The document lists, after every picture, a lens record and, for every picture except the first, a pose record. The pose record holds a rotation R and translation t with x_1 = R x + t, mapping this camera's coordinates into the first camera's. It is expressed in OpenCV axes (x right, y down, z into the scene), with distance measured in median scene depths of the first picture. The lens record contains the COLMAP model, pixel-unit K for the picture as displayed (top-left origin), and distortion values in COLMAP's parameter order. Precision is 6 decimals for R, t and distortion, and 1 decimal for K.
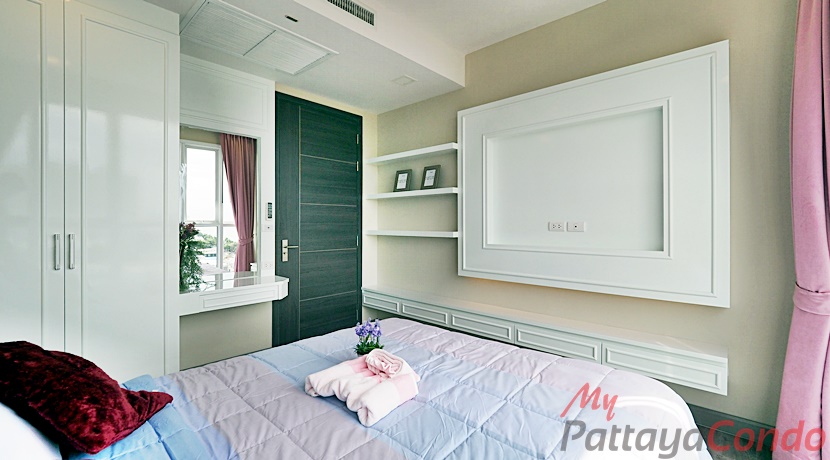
lens RADIAL K [[350.4, 0, 401.2], [0, 350.4, 222.9], [0, 0, 1]] dist [-0.015460, -0.000140]
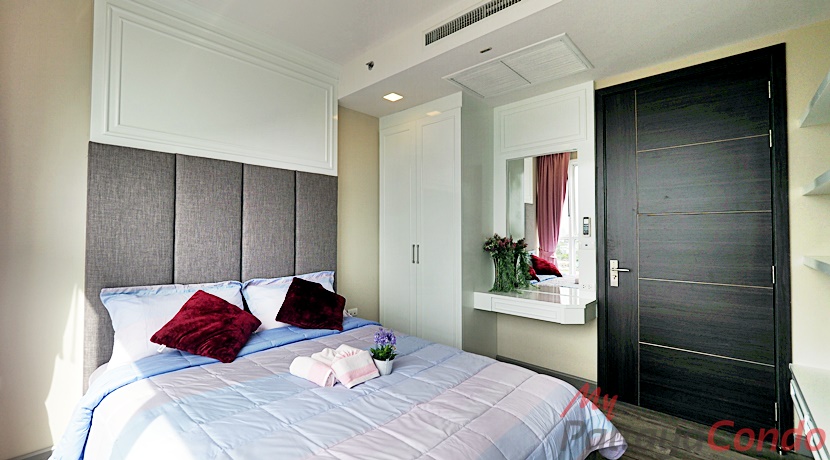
lens RADIAL K [[351.7, 0, 404.9], [0, 351.7, 224.6], [0, 0, 1]] dist [-0.005046, -0.000745]
pose [[0.003292, -0.019931, -0.999796, 0.593162], [0.001579, 0.999800, -0.019925, -0.024312], [0.999993, -0.001513, 0.003322, 0.589839]]
